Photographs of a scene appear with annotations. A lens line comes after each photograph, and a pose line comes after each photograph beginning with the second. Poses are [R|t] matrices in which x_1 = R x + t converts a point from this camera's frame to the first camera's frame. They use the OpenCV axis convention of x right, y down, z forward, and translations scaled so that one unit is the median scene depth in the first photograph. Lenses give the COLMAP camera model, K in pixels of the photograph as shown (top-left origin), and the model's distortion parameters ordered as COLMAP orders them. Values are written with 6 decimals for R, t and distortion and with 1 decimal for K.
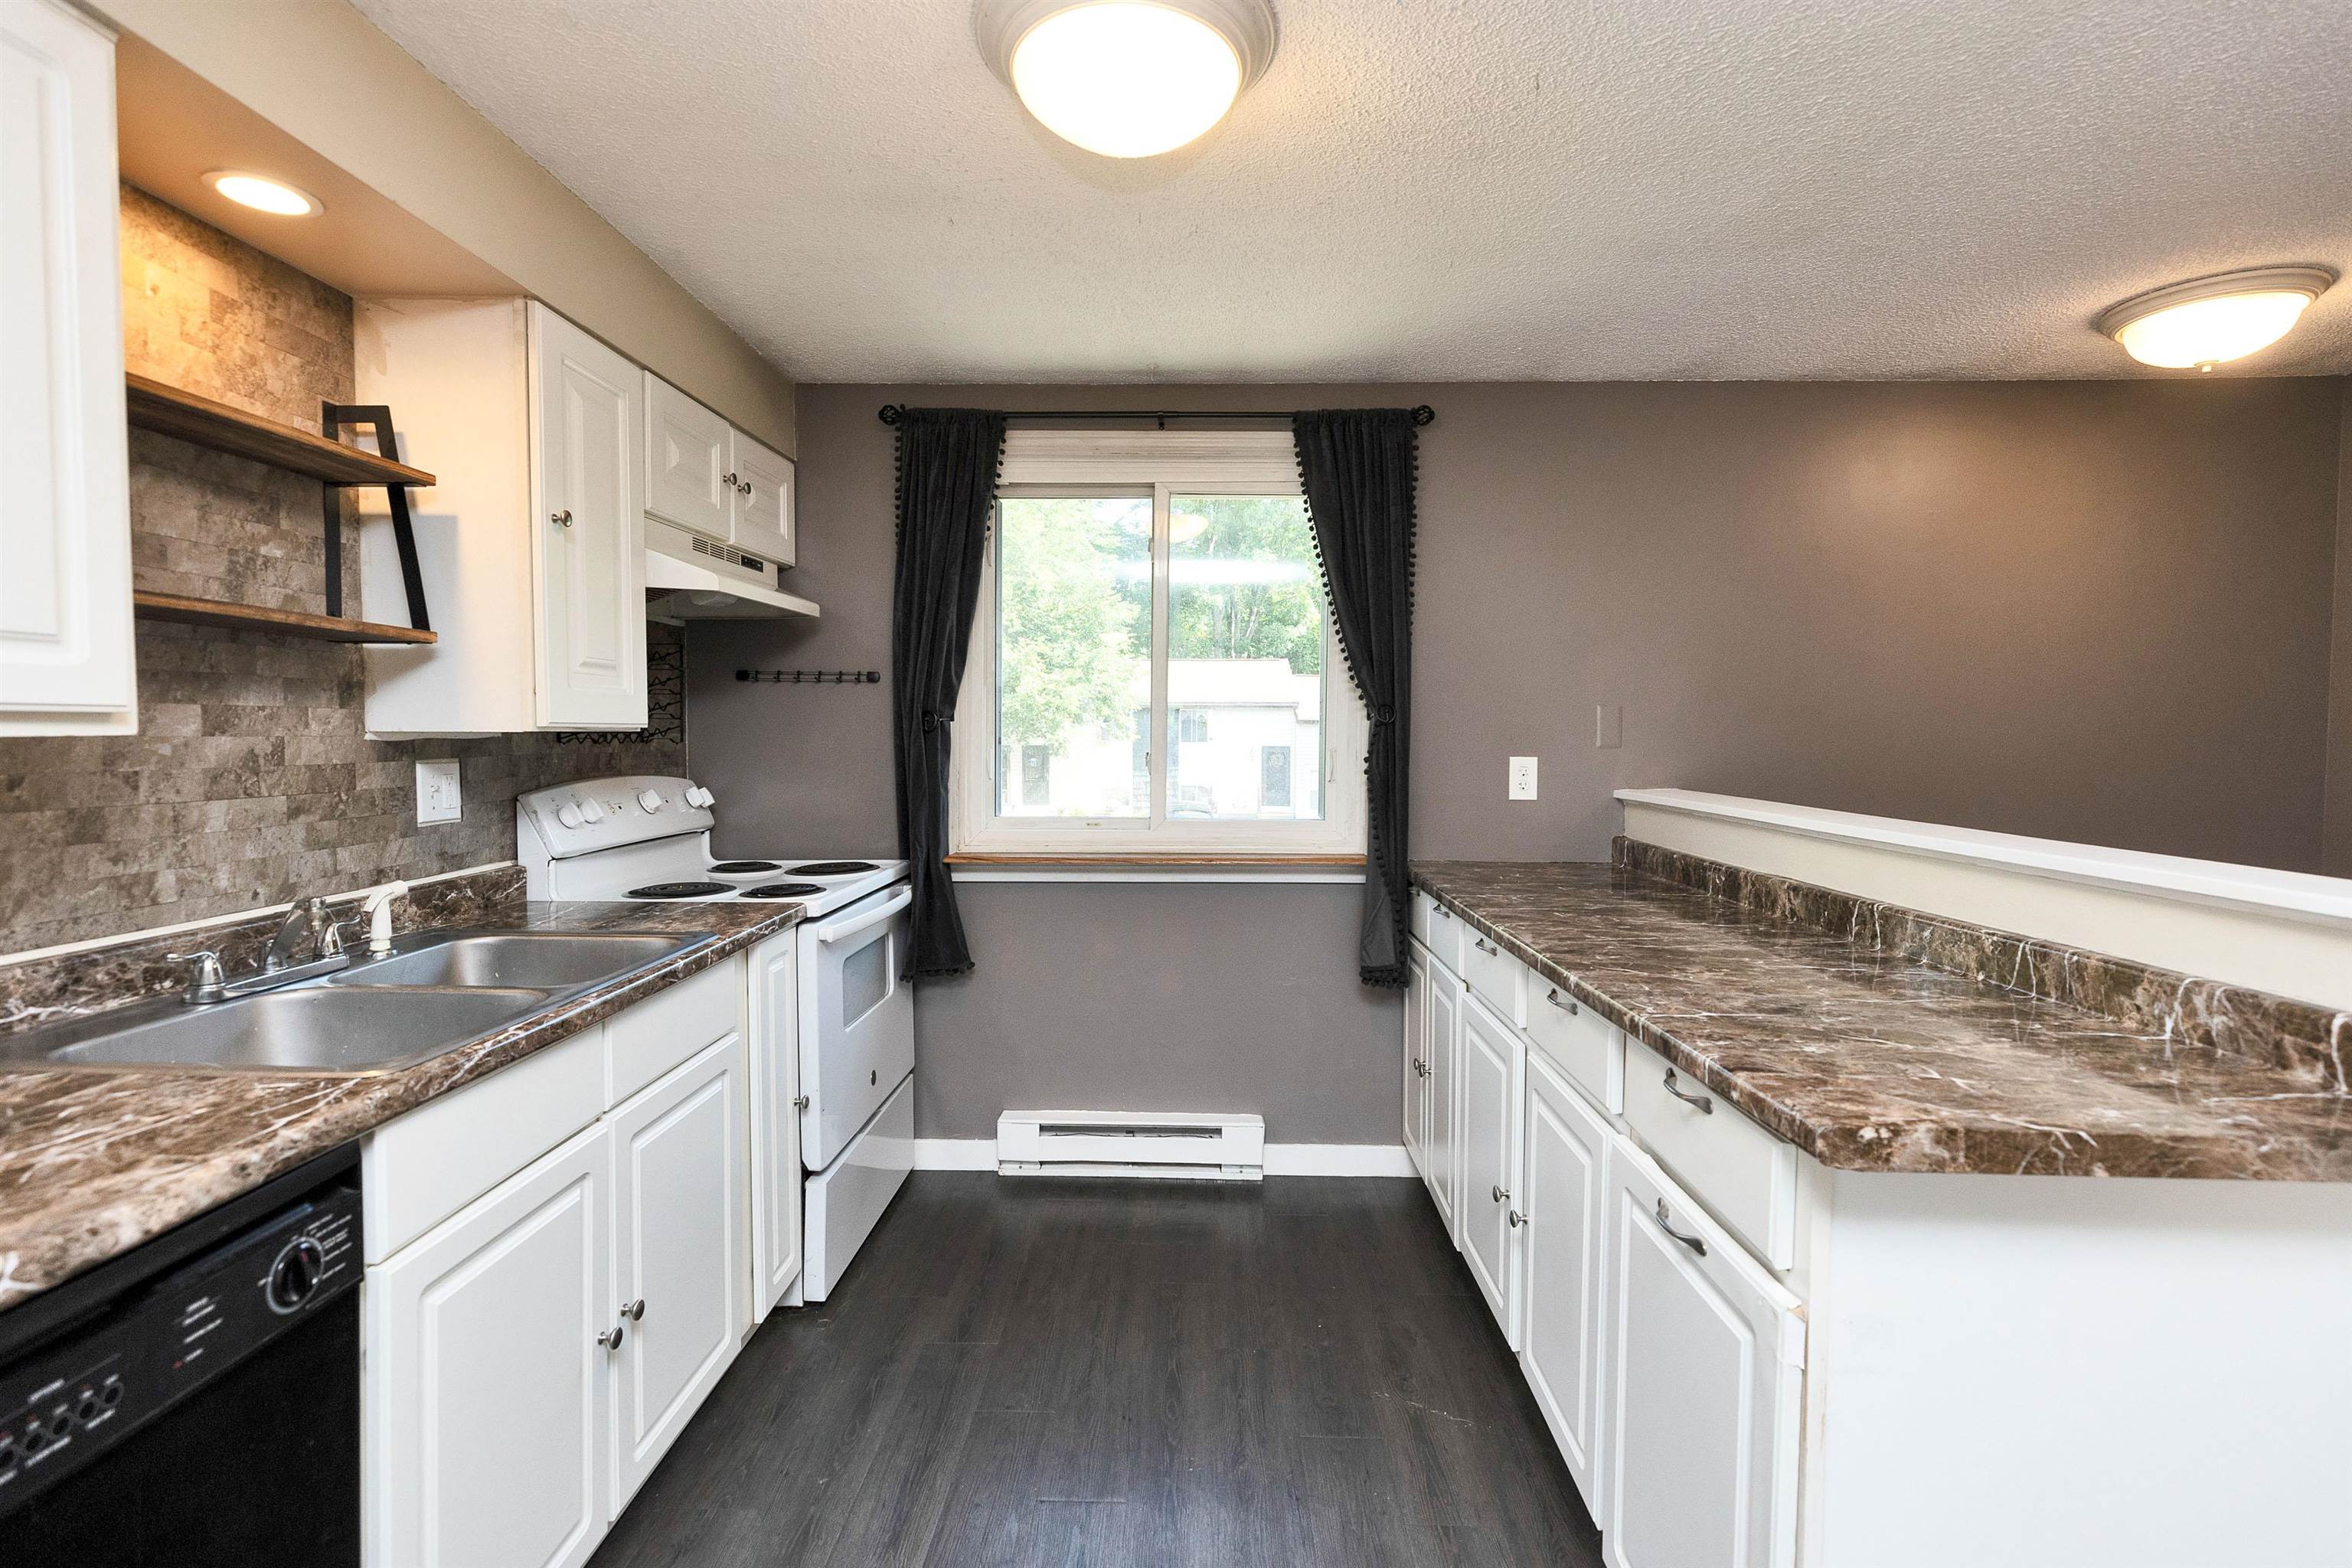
lens RADIAL K [[1084.3, 0, 1176.0], [0, 1084.3, 784.0], [0, 0, 1]] dist [0.002049, 0.000188]
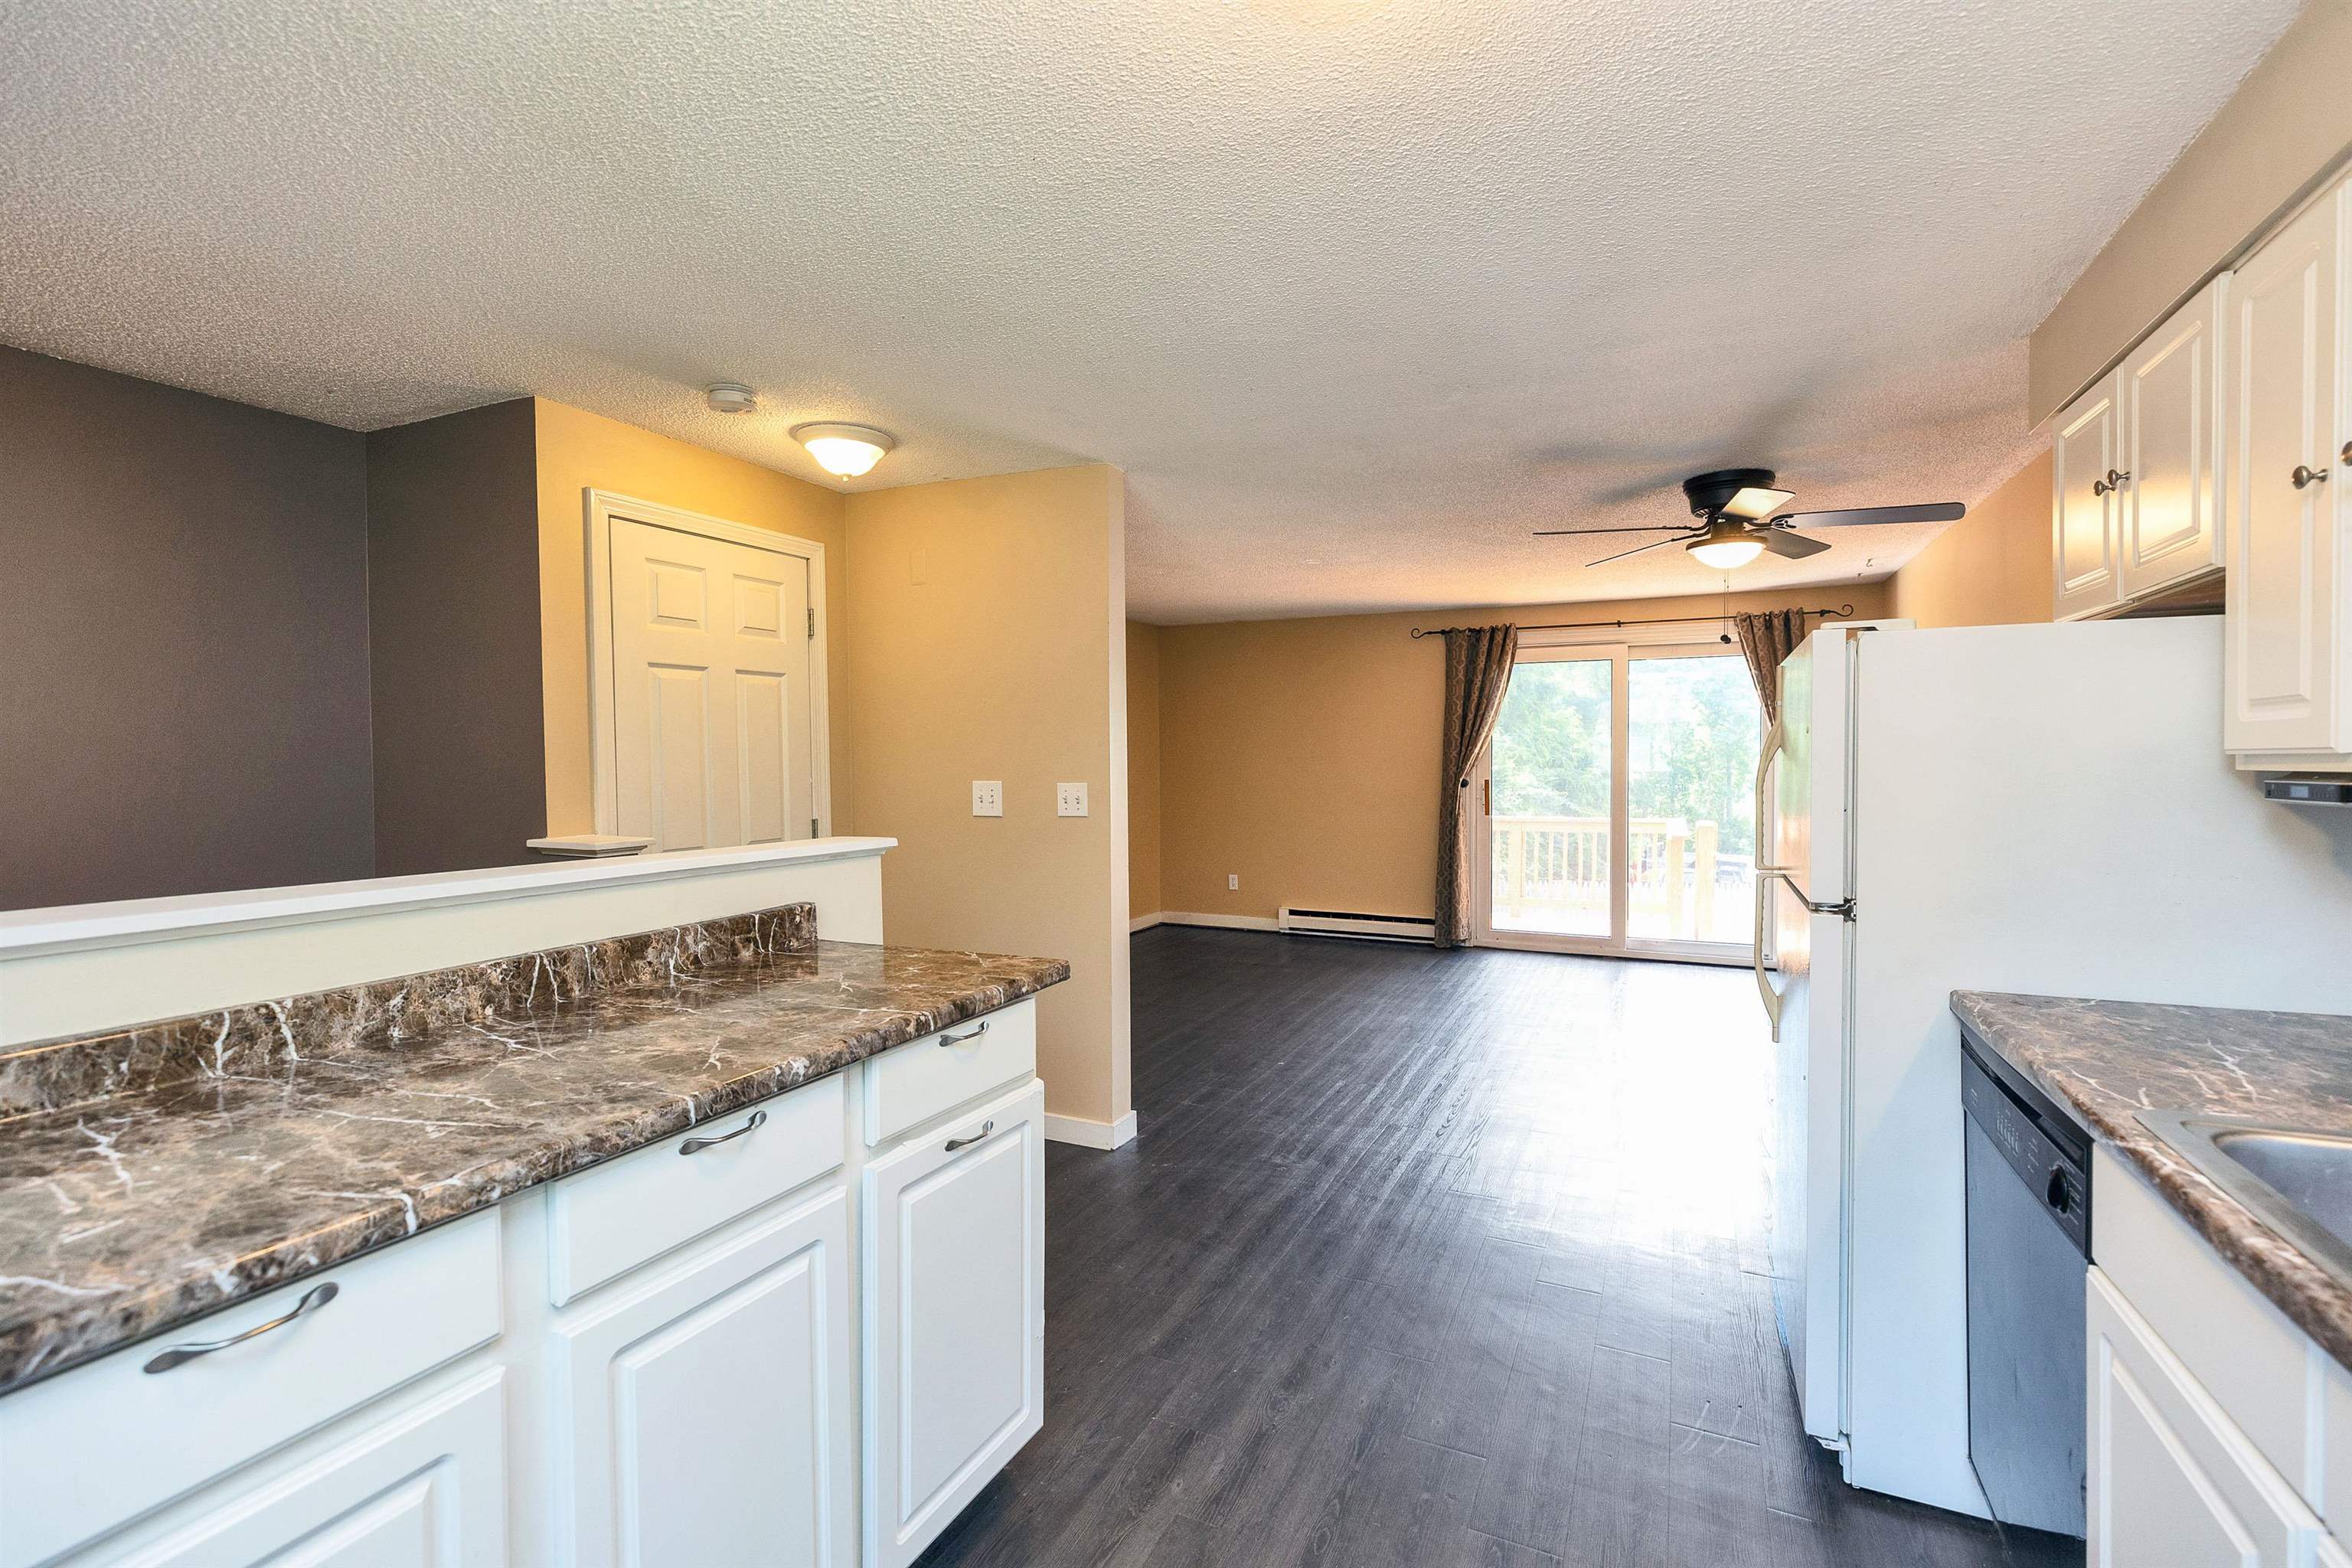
lens RADIAL K [[1038.5, 0, 1183.1], [0, 1038.5, 776.4], [0, 0, 1]] dist [0.002595, 0.000191]
pose [[-0.913843, -0.008880, 0.405971, -0.199583], [0.018897, 0.997748, 0.064359, -0.076476], [-0.405628, 0.066486, -0.911617, 1.410154]]
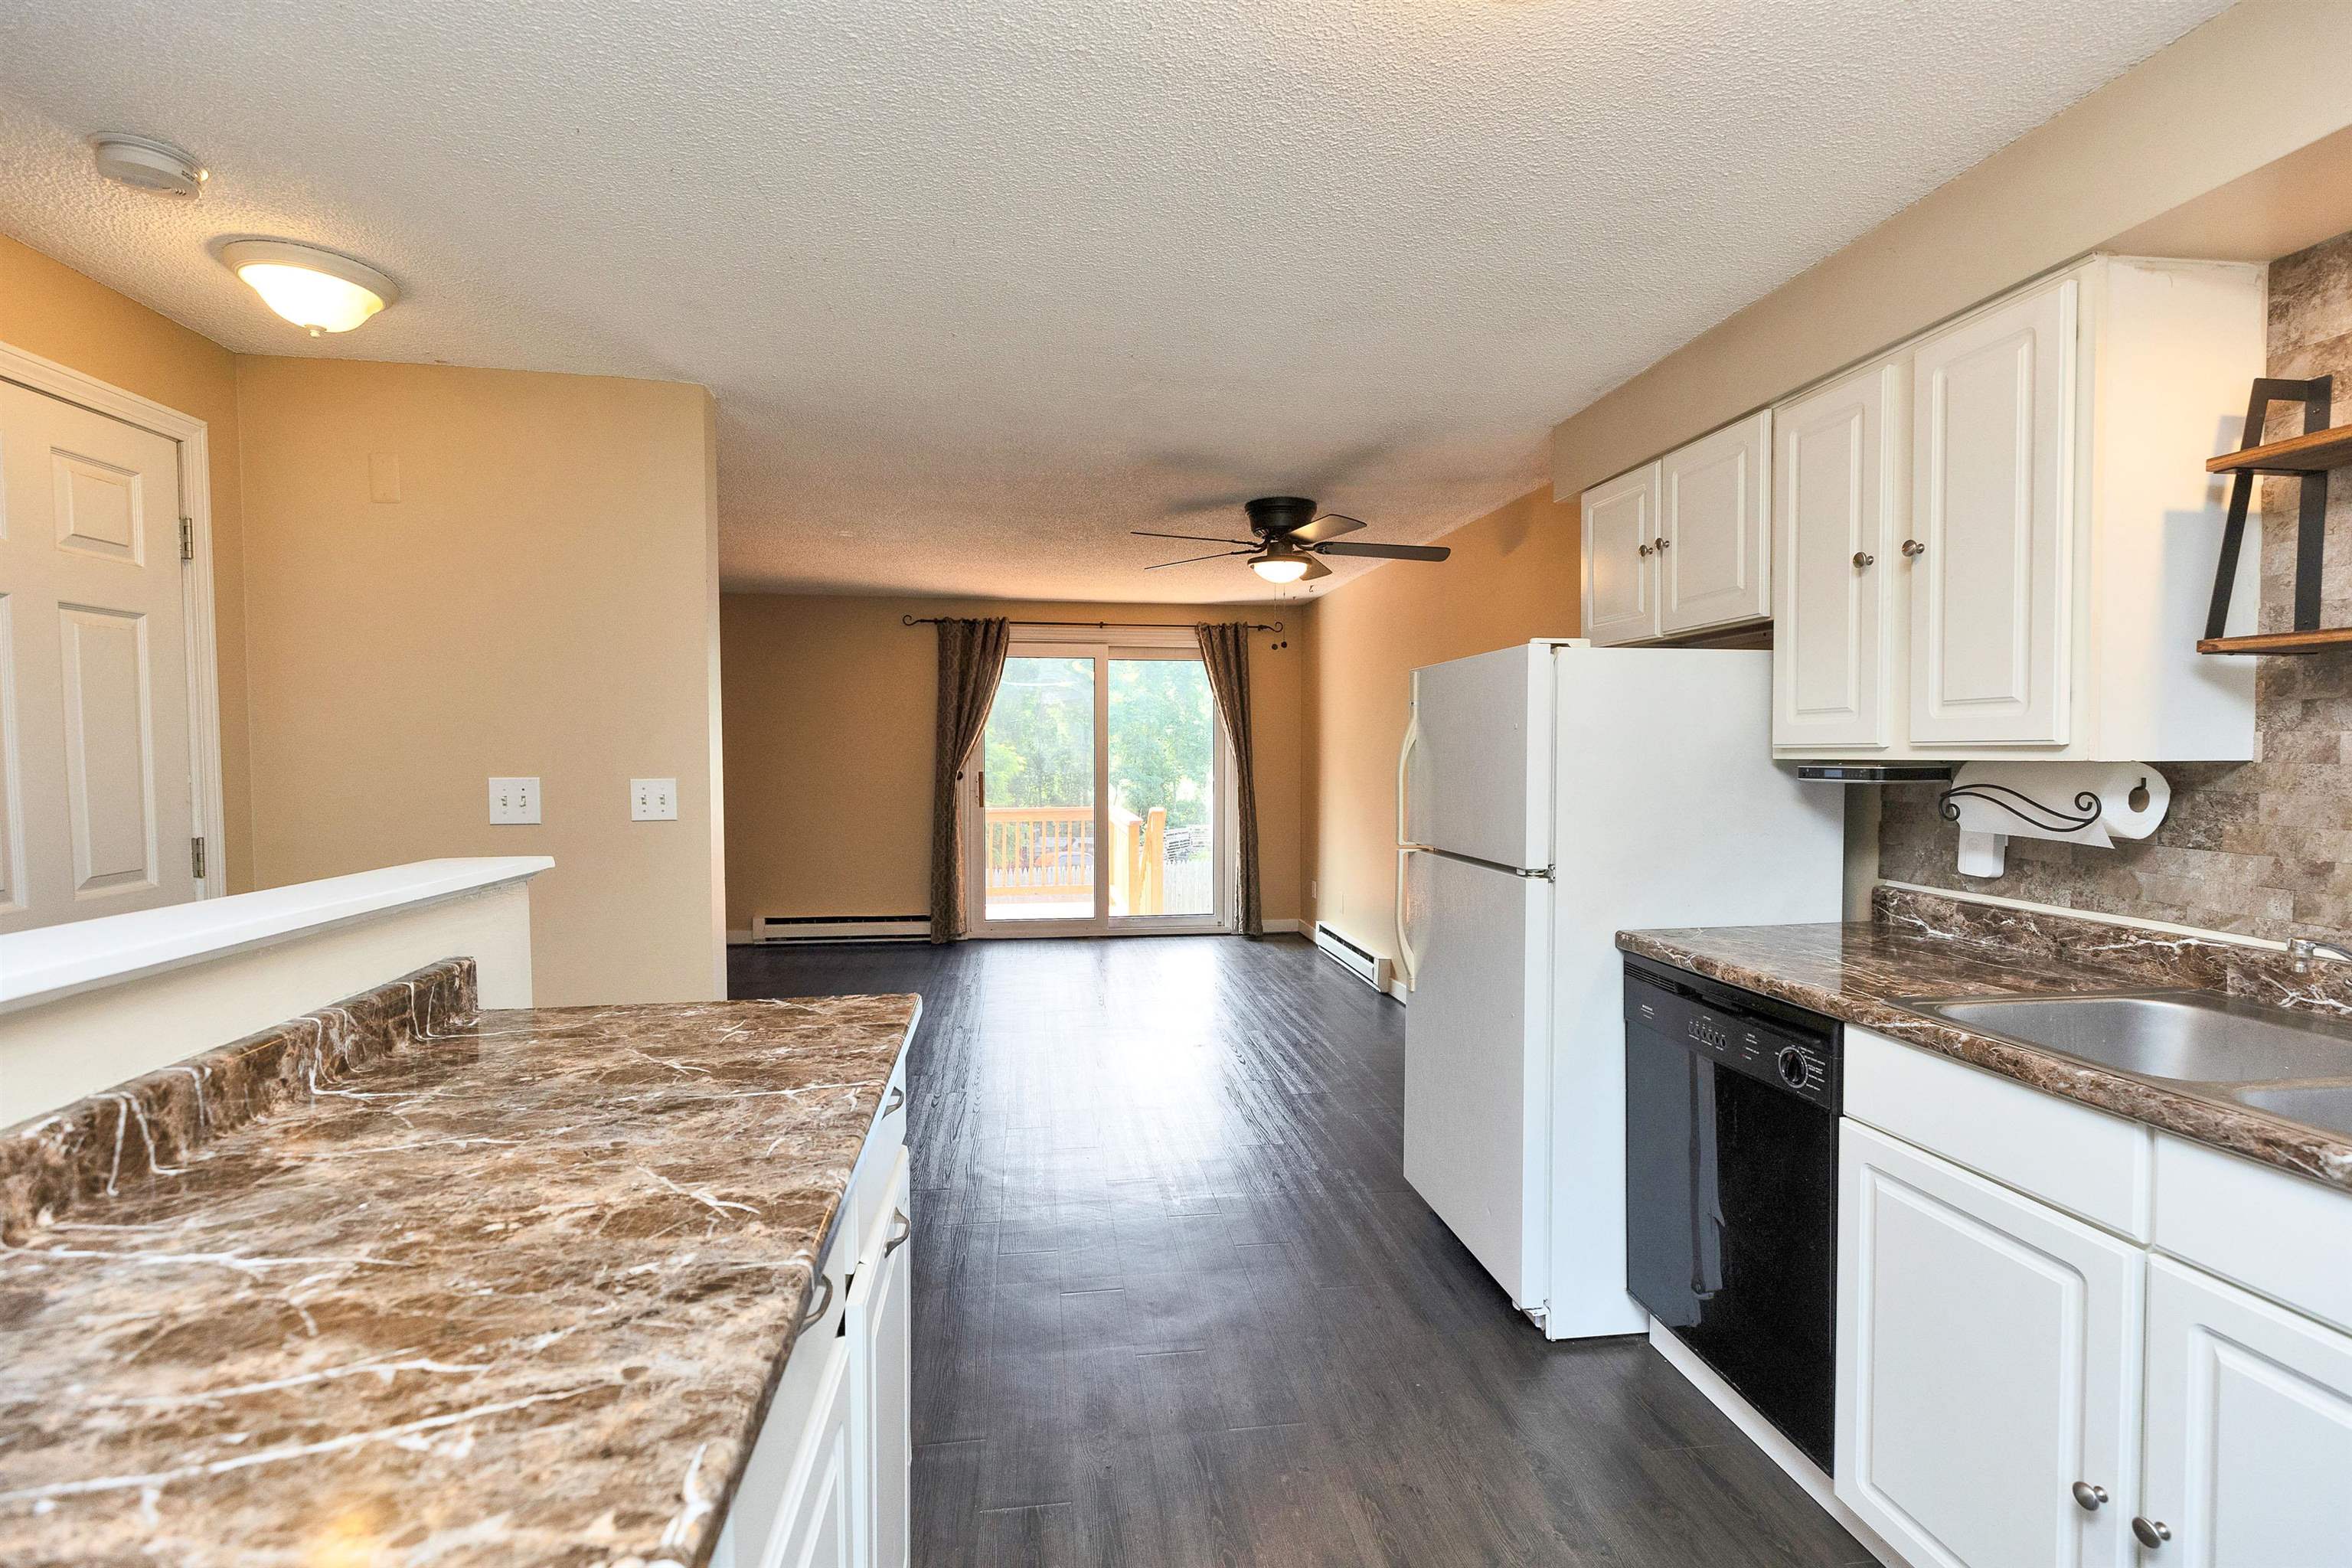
lens RADIAL K [[1049.3, 0, 1169.9], [0, 1049.3, 780.2], [0, 0, 1]] dist [0.001698, 0.000235]
pose [[-0.987507, -0.001140, -0.157570, 0.251304], [-0.013305, 0.997006, 0.076166, -0.069949], [0.157011, 0.077311, -0.984566, 1.385977]]
